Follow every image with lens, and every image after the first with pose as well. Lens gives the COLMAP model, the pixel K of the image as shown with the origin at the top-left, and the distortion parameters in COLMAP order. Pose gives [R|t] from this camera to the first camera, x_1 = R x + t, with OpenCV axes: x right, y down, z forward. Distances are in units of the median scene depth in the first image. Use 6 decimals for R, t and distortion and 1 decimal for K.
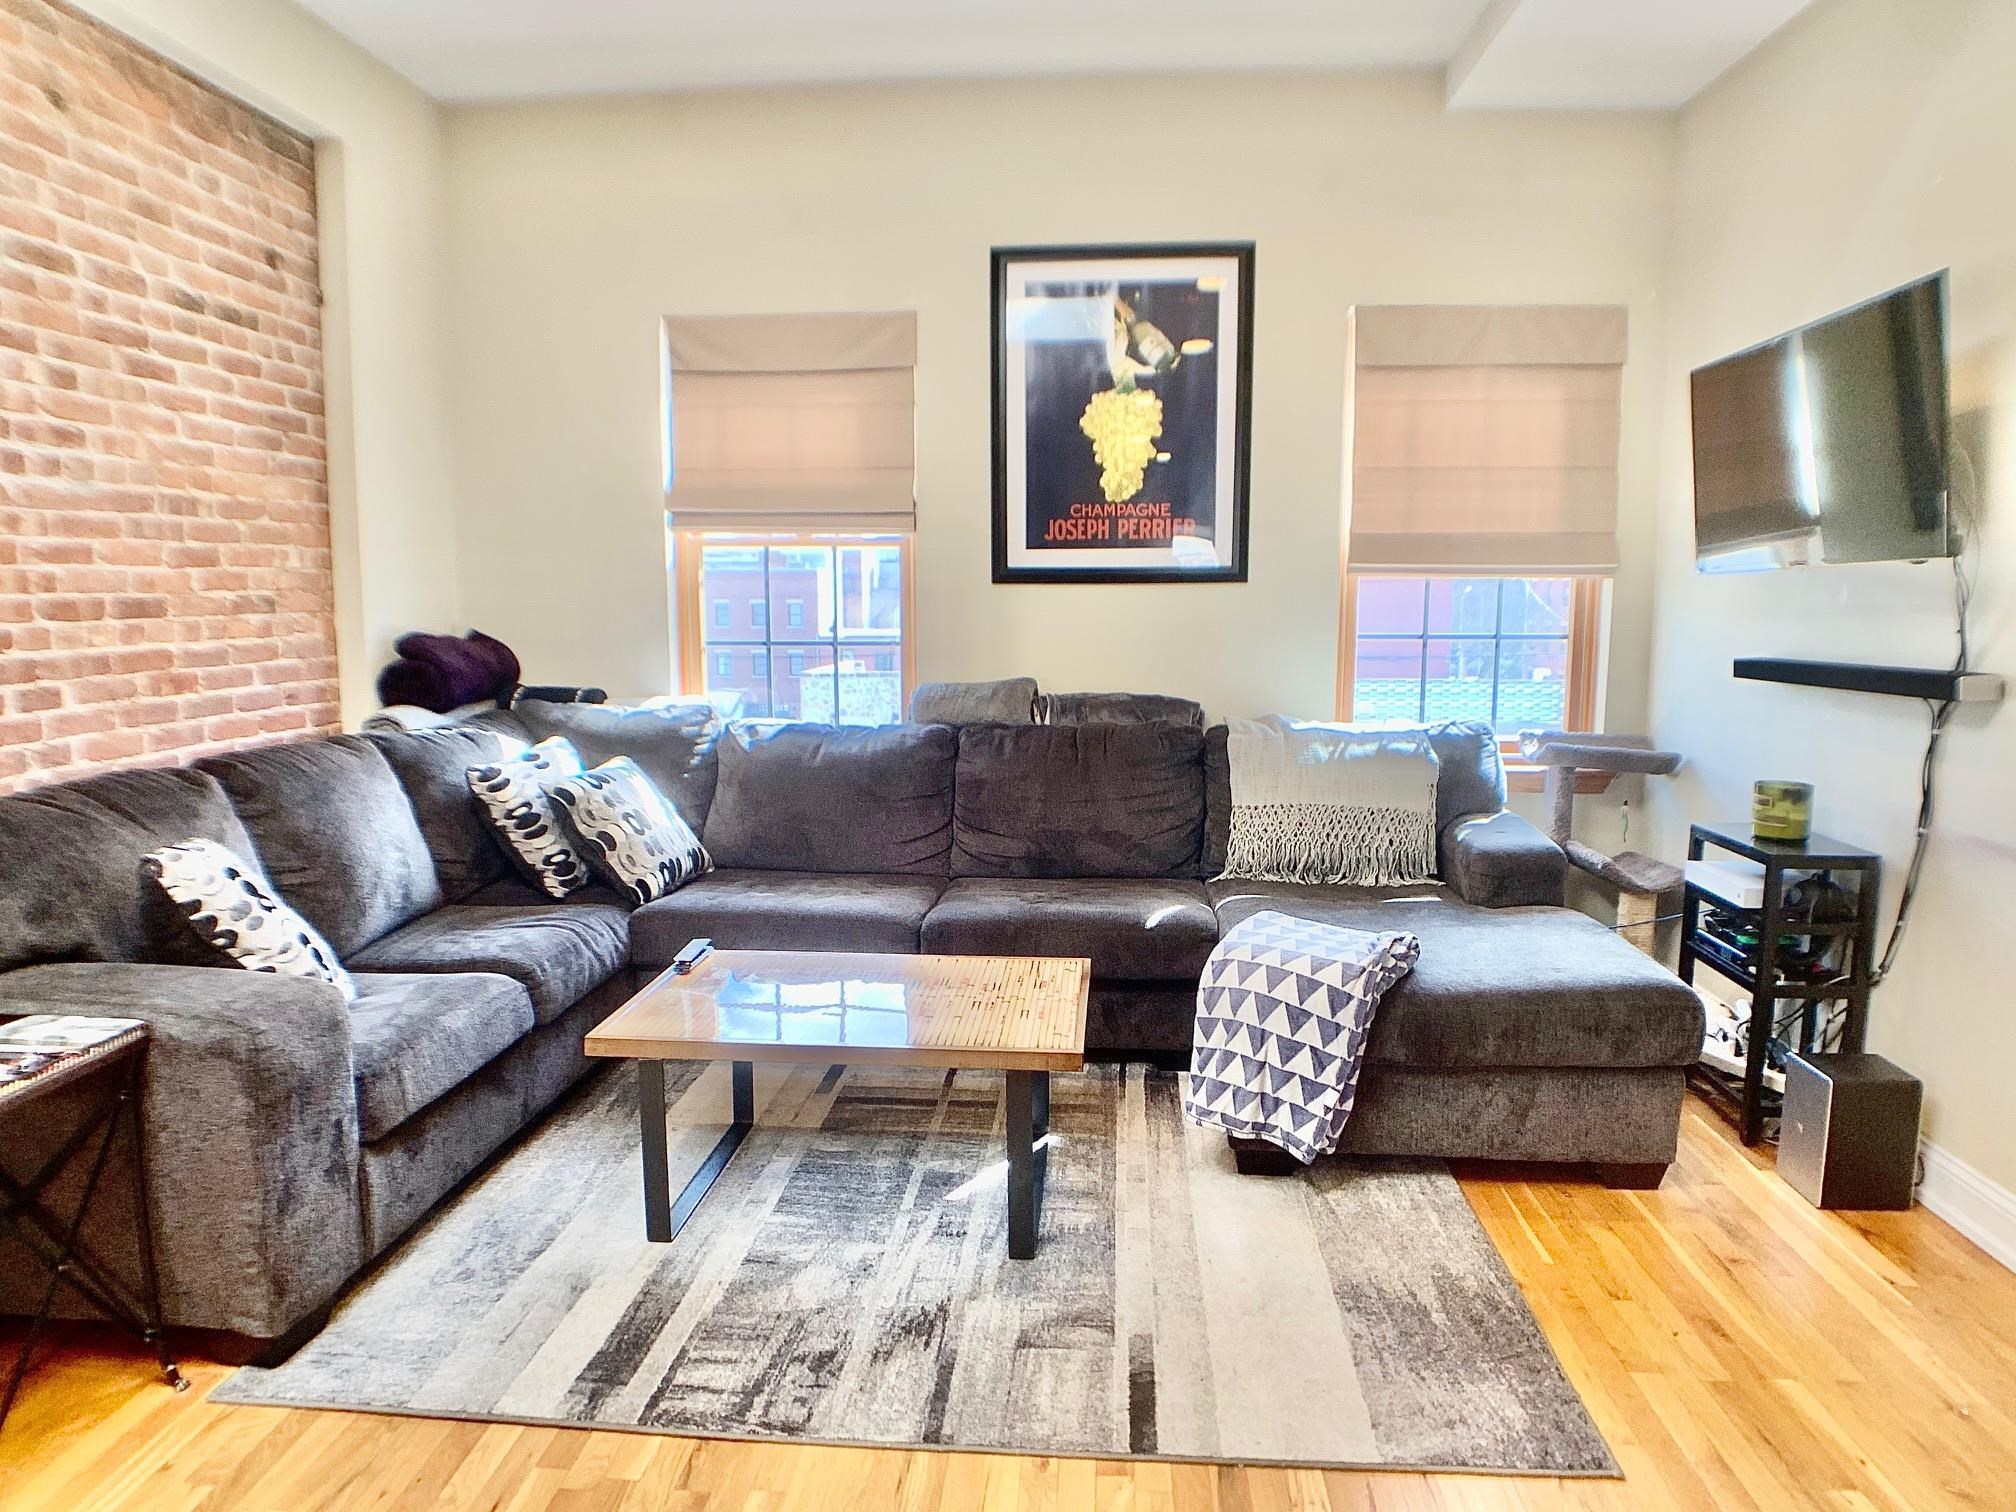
lens RADIAL K [[1147.6, 0, 1016.9], [0, 1147.6, 730.6], [0, 0, 1]] dist [0.001293, -0.053065]
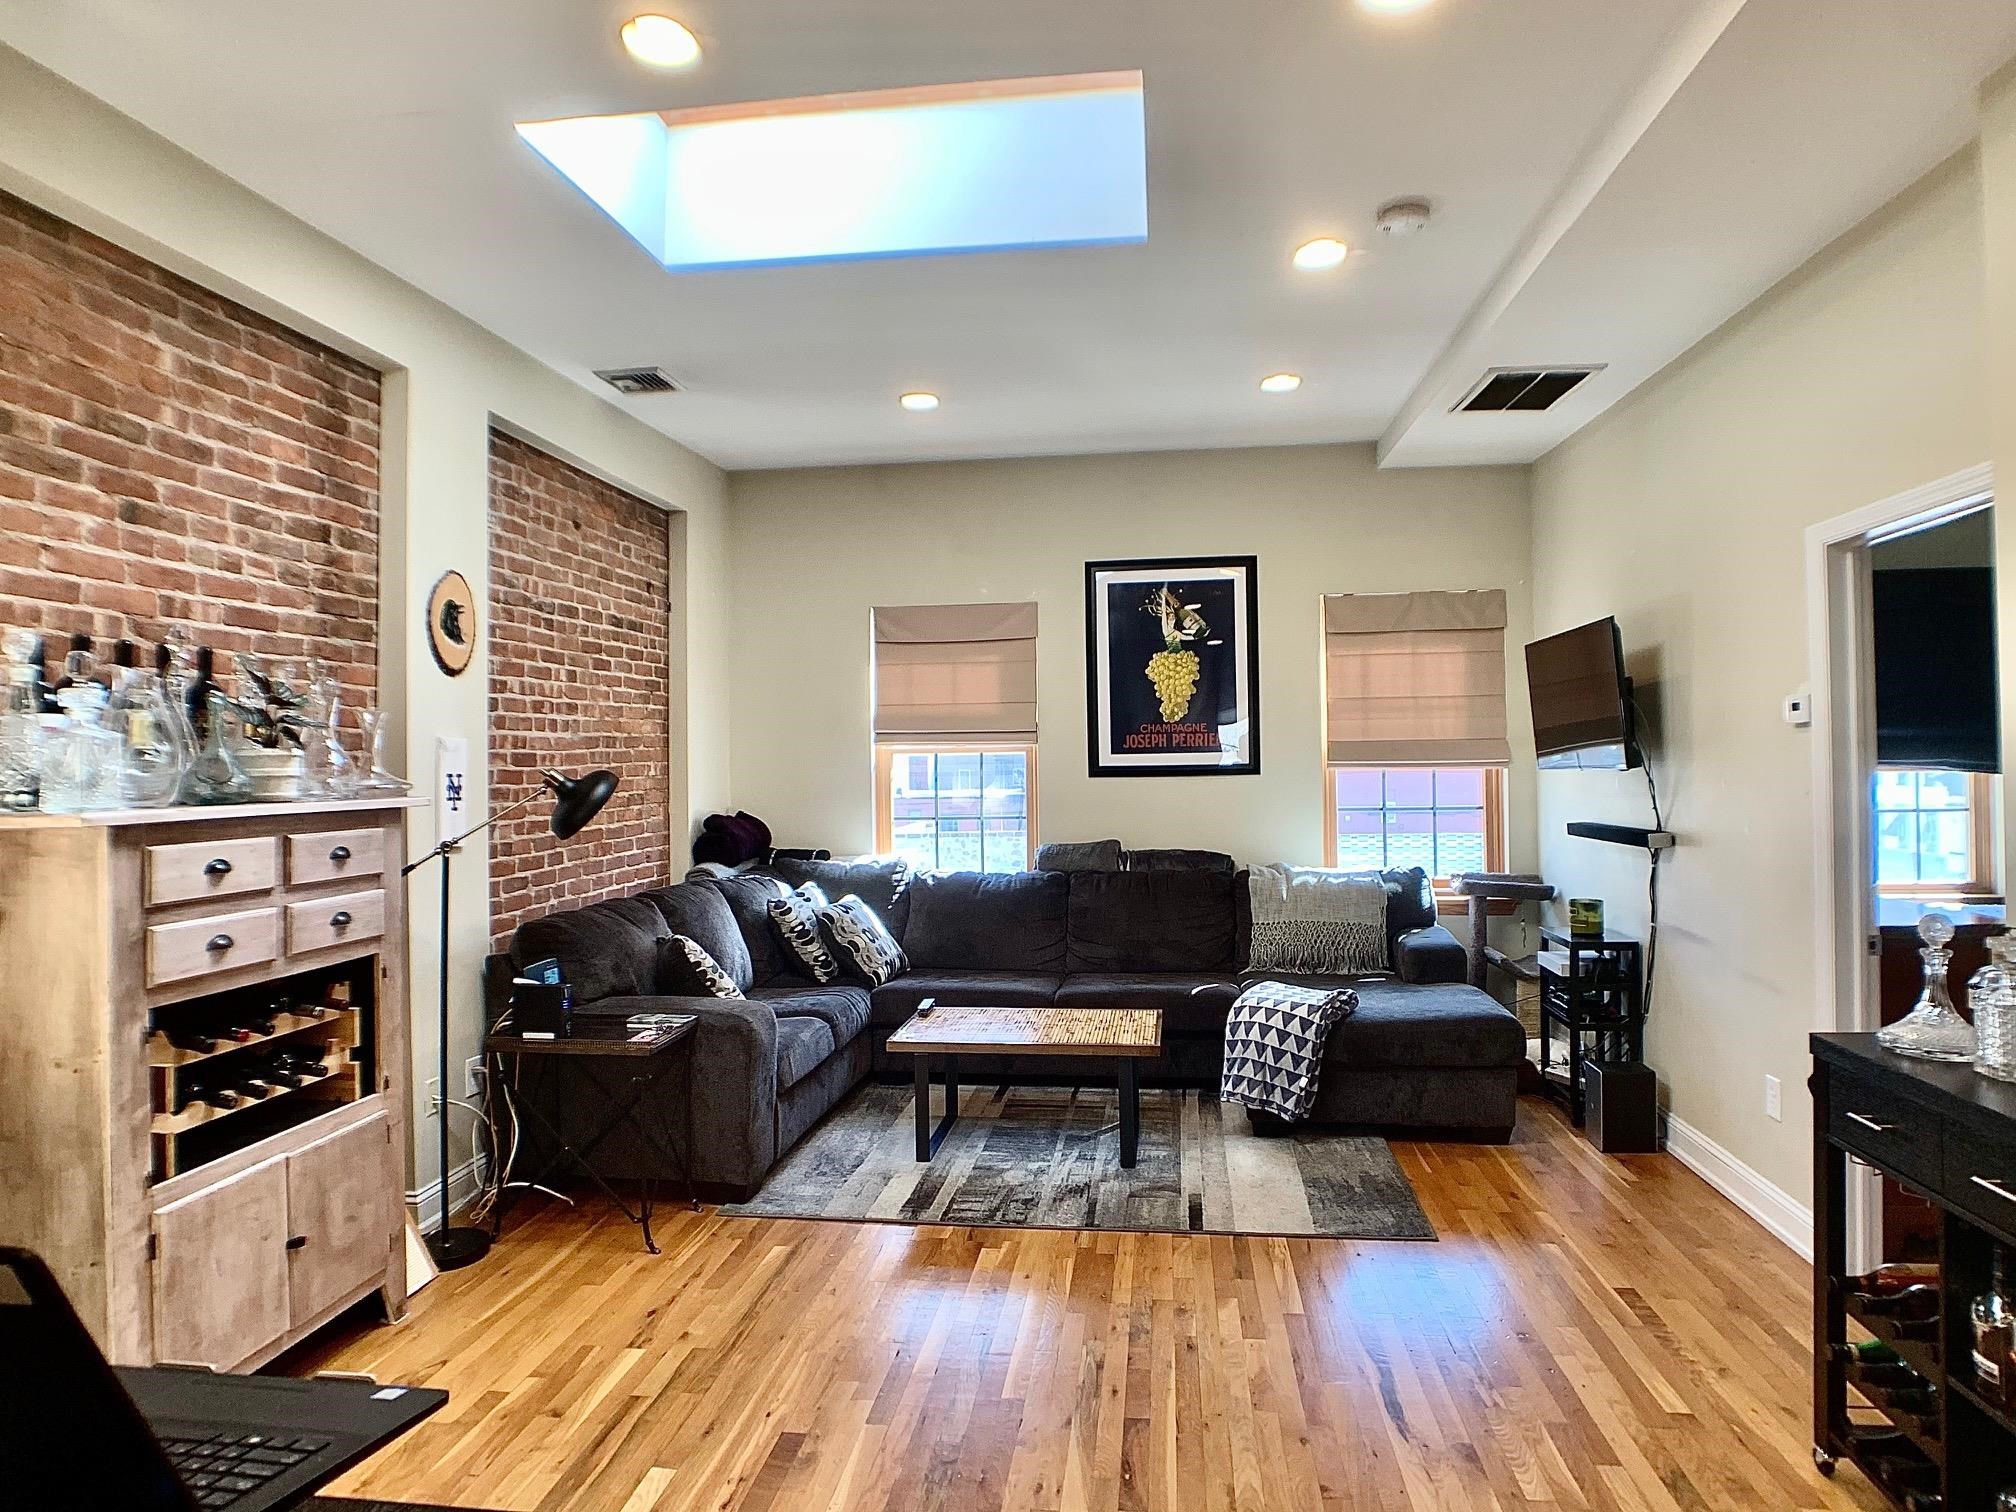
lens RADIAL K [[1147.6, 0, 1016.9], [0, 1147.6, 730.6], [0, 0, 1]] dist [0.001293, -0.053065]
pose [[0.998600, -0.015611, -0.050542, -0.048973], [0.008544, 0.990516, -0.137129, 0.021222], [0.052203, 0.136505, 0.989263, -0.628074]]
